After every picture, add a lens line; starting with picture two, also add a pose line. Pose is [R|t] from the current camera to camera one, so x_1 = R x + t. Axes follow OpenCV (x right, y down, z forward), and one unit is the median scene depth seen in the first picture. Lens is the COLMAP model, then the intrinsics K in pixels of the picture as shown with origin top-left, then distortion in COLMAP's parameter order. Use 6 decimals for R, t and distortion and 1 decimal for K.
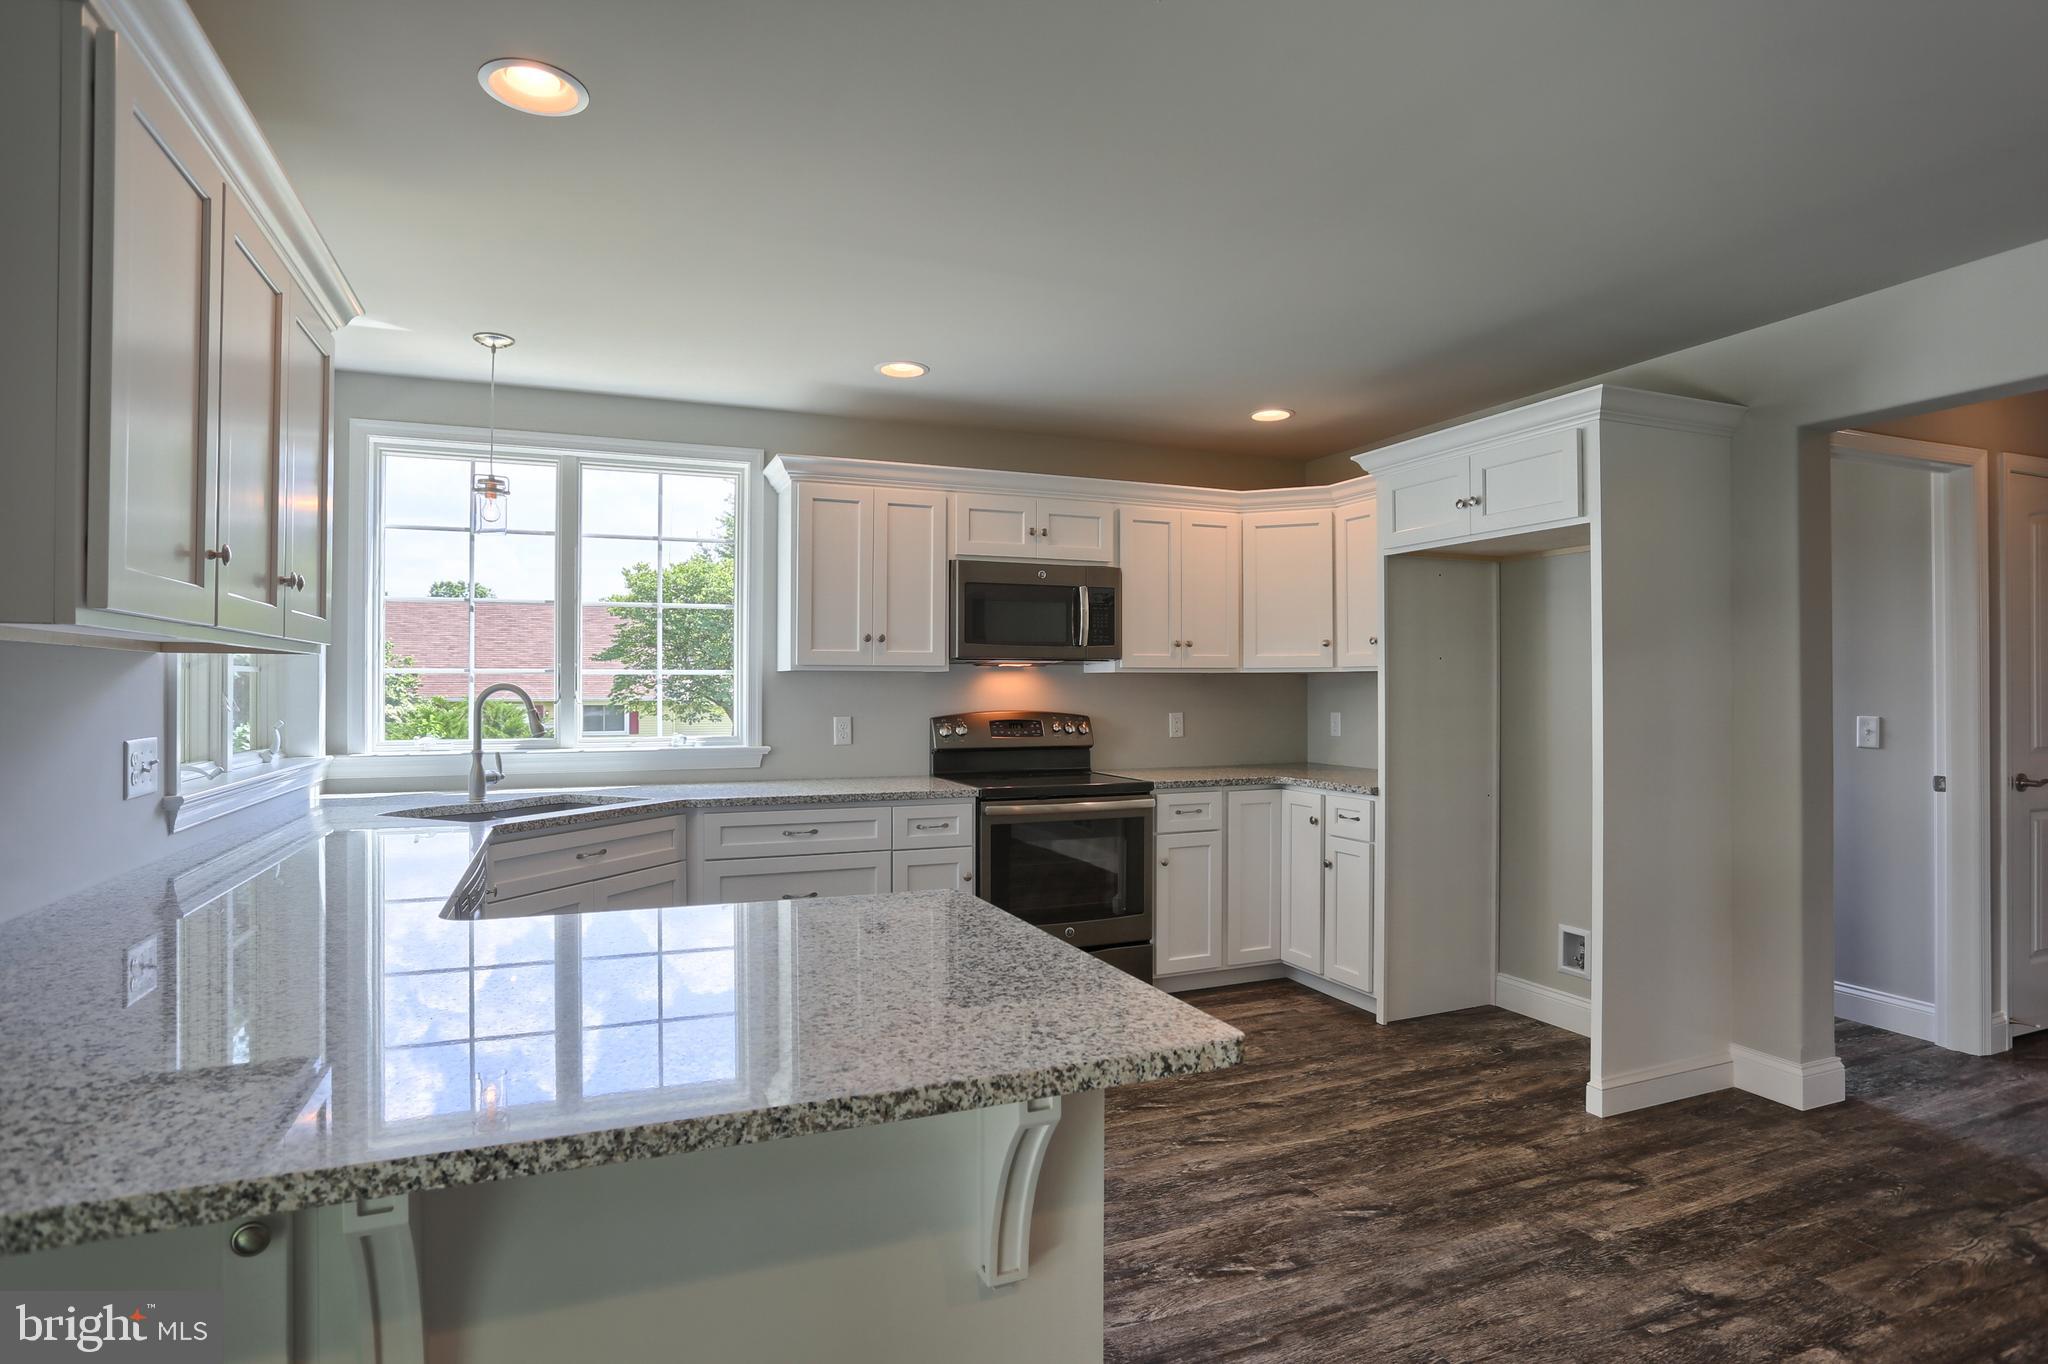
lens RADIAL K [[1067.3, 0, 1024.0], [0, 1067.3, 682.0], [0, 0, 1]] dist [-0.072318, 0.036543]
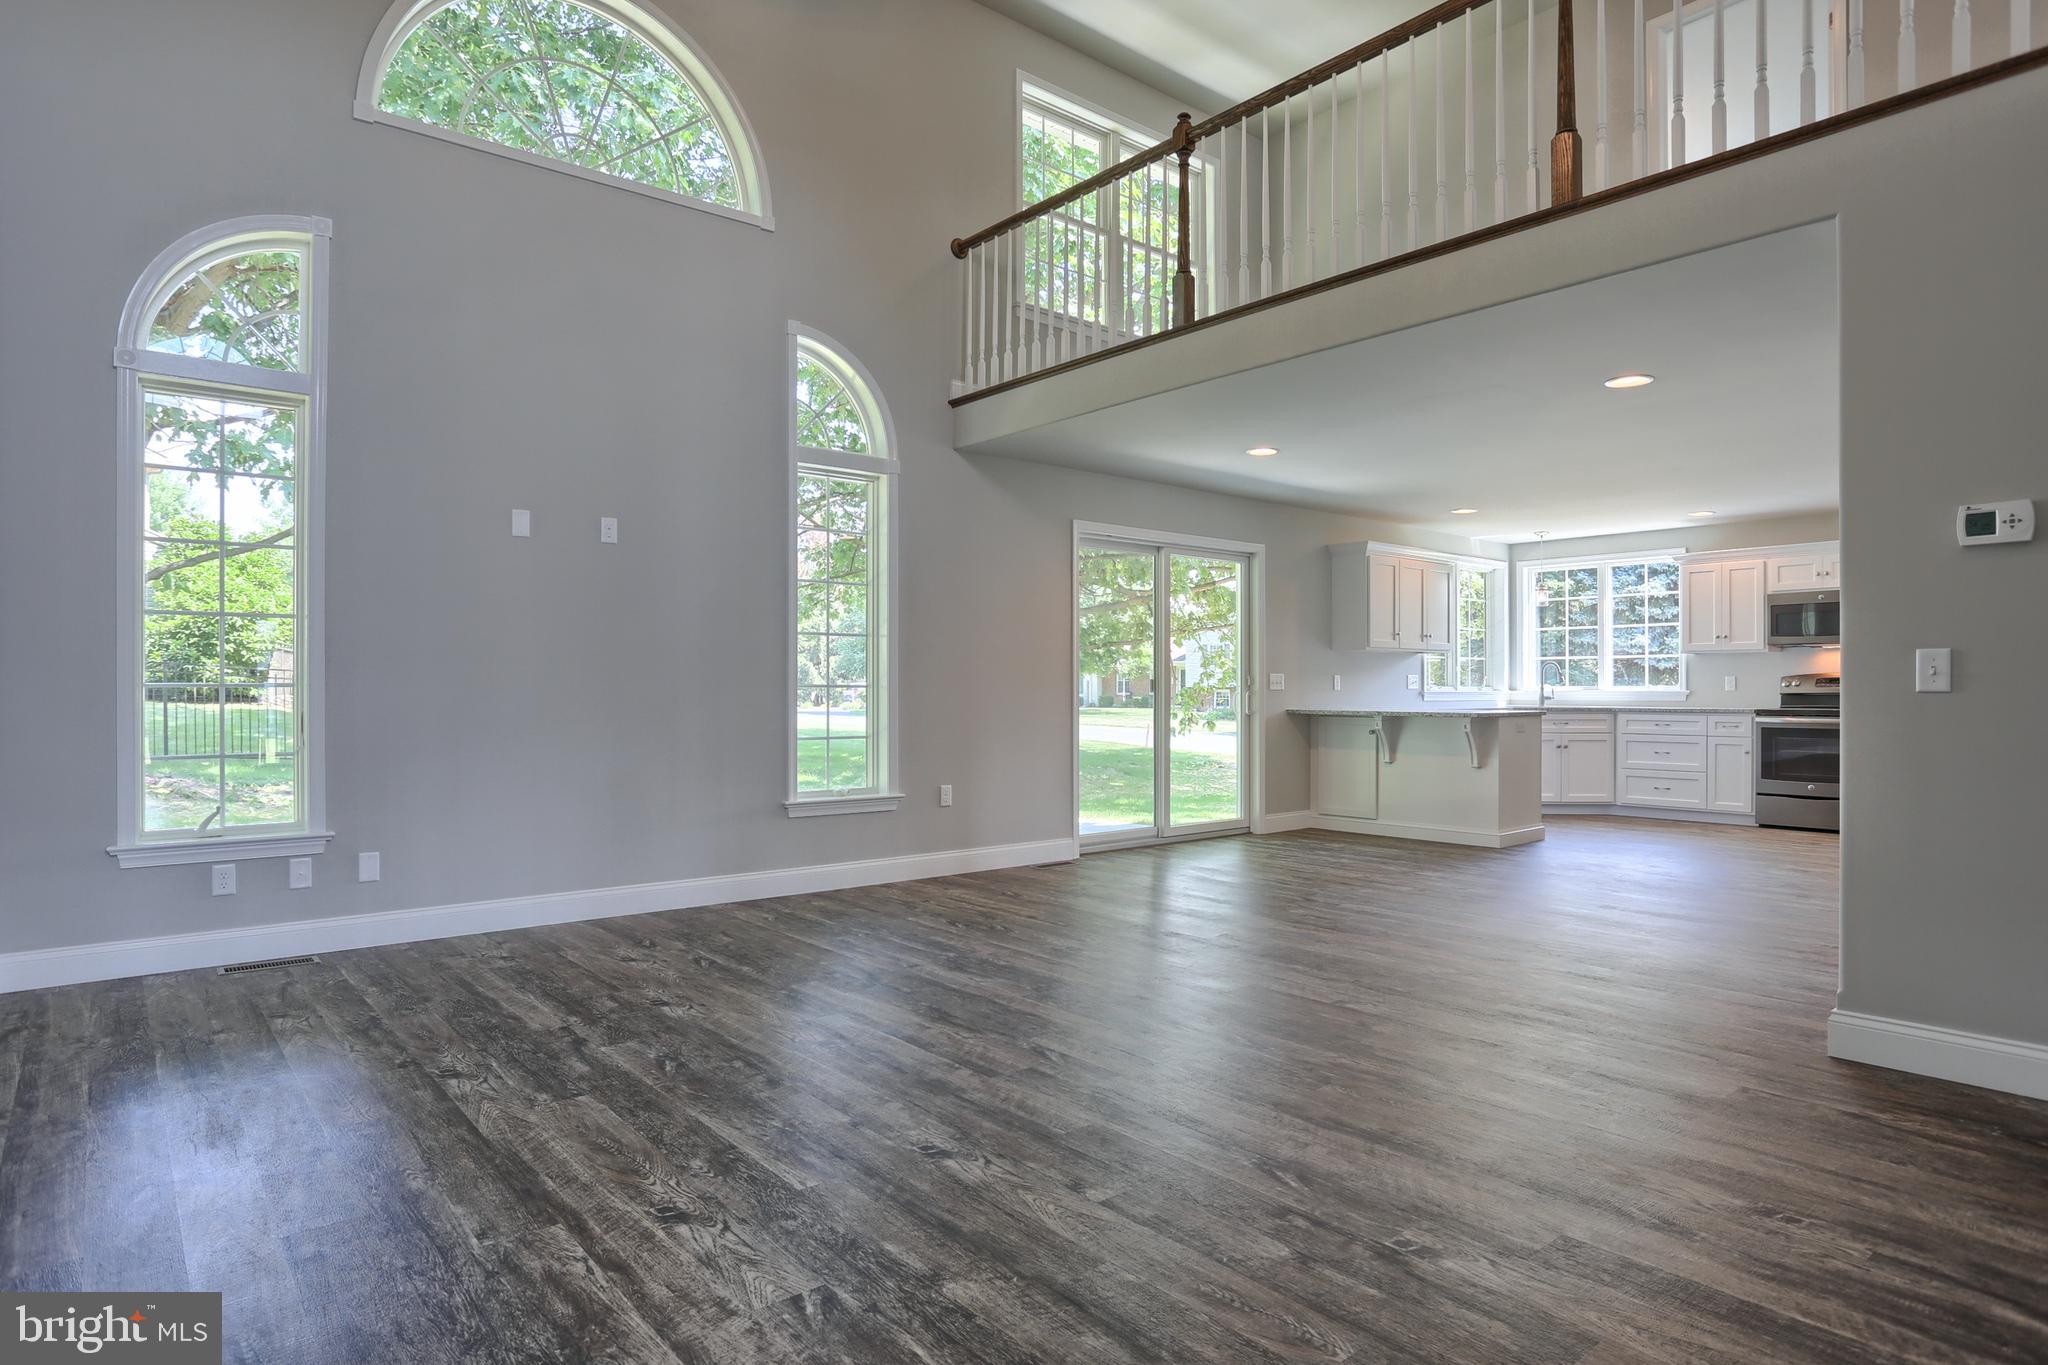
lens RADIAL K [[1127.1, 0, 1018.1], [0, 1127.1, 691.9], [0, 0, 1]] dist [-0.041582, 0.001625]
pose [[0.287872, 0.002307, -0.957666, 1.531973], [0.006006, 0.999973, 0.004215, 0.048698], [0.957650, -0.006965, 0.287850, -0.921818]]
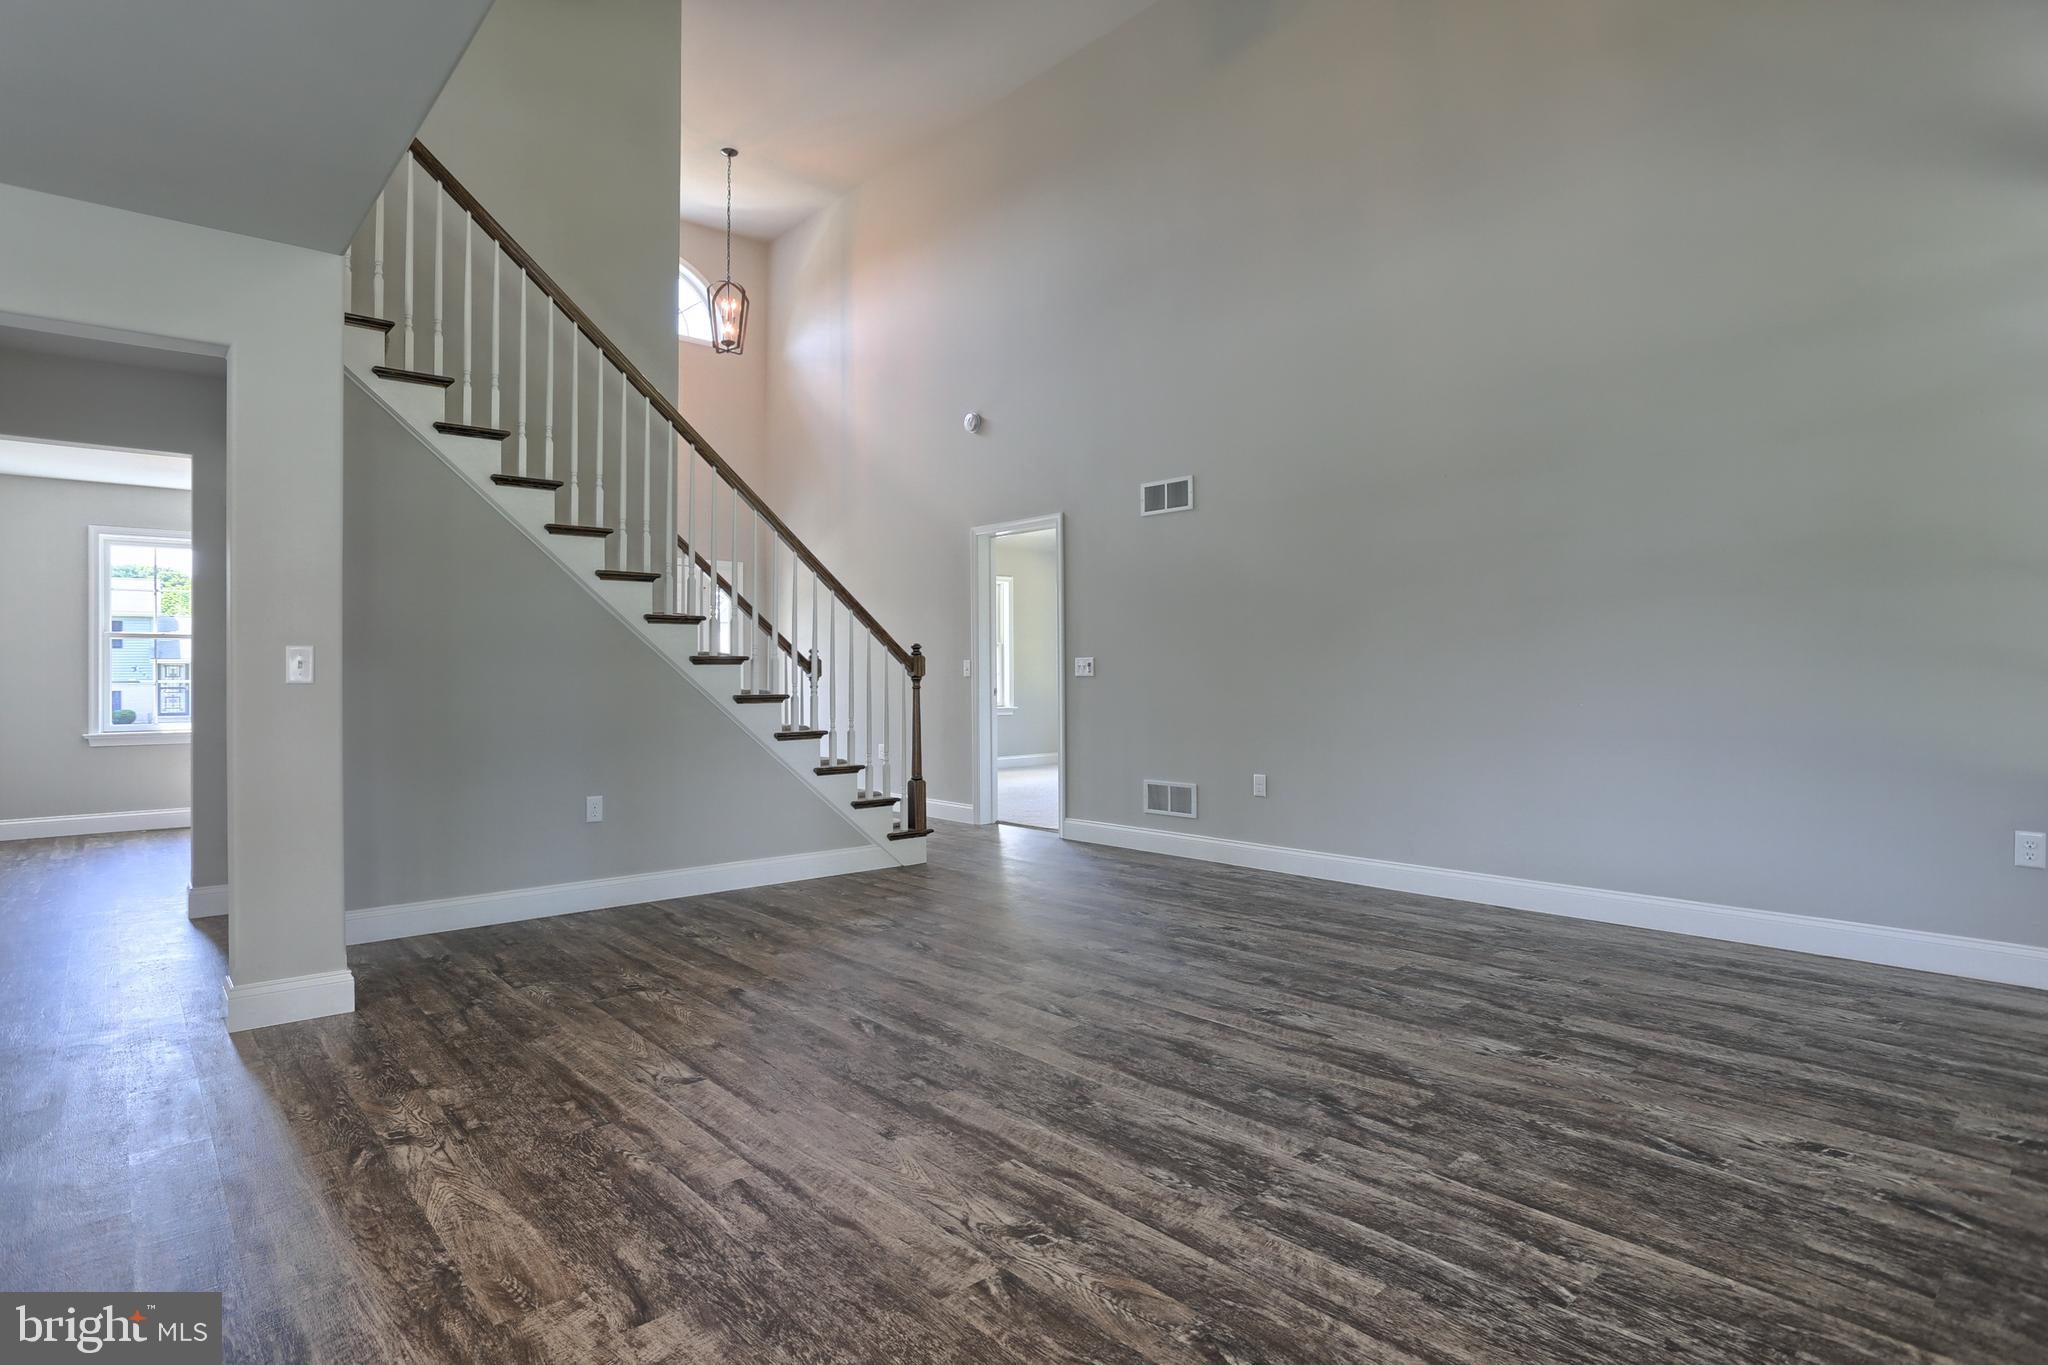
lens RADIAL K [[1067.3, 0, 1024.0], [0, 1067.3, 682.5], [0, 0, 1]] dist [-0.072318, 0.036543]
pose [[-0.316996, -0.006281, 0.948406, 0.030937], [0.003216, 0.999965, 0.007697, 0.049641], [-0.948422, 0.005490, -0.316964, -0.398256]]
